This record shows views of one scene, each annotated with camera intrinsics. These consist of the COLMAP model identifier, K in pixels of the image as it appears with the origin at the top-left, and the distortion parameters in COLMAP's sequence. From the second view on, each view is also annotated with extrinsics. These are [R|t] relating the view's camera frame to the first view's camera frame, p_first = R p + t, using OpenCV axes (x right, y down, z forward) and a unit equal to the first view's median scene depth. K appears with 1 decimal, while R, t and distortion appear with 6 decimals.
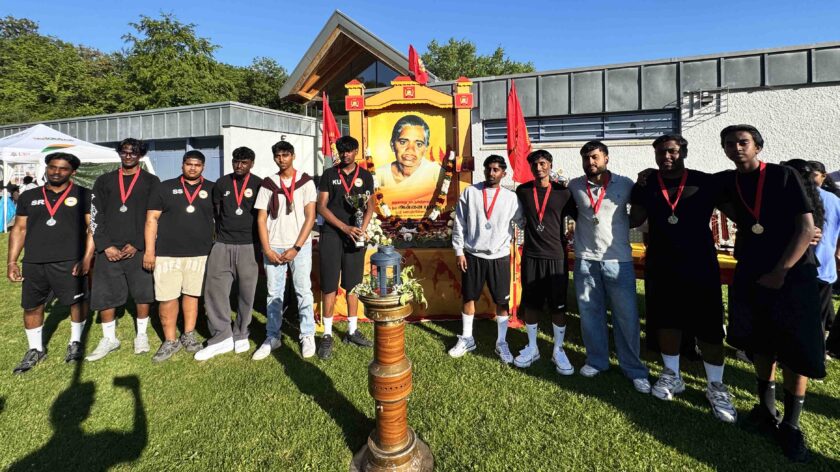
lens RADIAL K [[361.8, 0, 423.0], [0, 361.8, 171.4], [0, 0, 1]] dist [-0.001715, -0.000178]
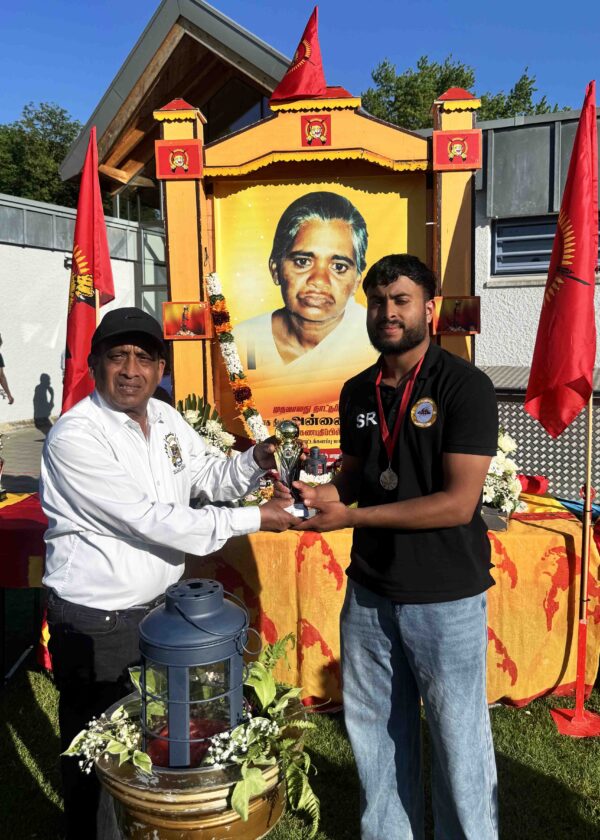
lens RADIAL K [[707.1, 0, 312.0], [0, 707.1, 380.6], [0, 0, 1]] dist [0.135158, -0.250524]
pose [[0.997569, 0.009807, -0.068992, 0.013074], [-0.005417, 0.997965, 0.063540, 0.002008], [0.069474, -0.063012, 0.995592, 0.203243]]
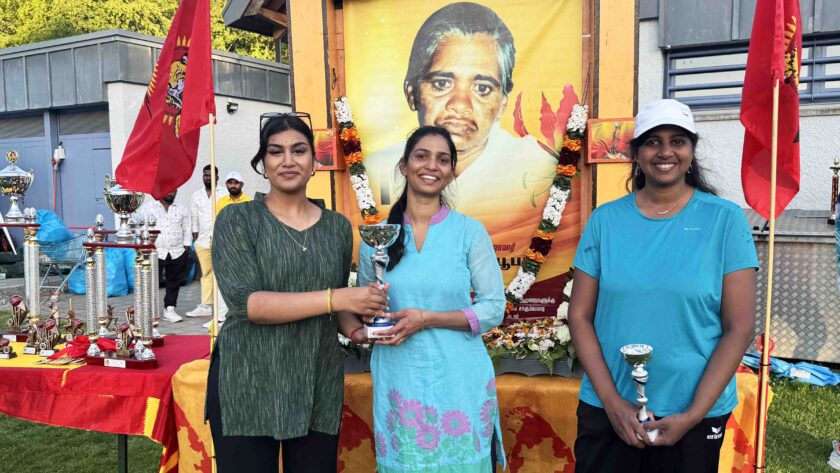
lens RADIAL K [[698.3, 0, 420.4], [0, 698.3, 258.6], [0, 0, 1]] dist [0.152330, -0.287260]
pose [[0.988300, 0.018525, -0.151391, 0.035575], [-0.002348, 0.994326, 0.106347, 0.019202], [0.152502, -0.104747, 0.982737, 0.286299]]
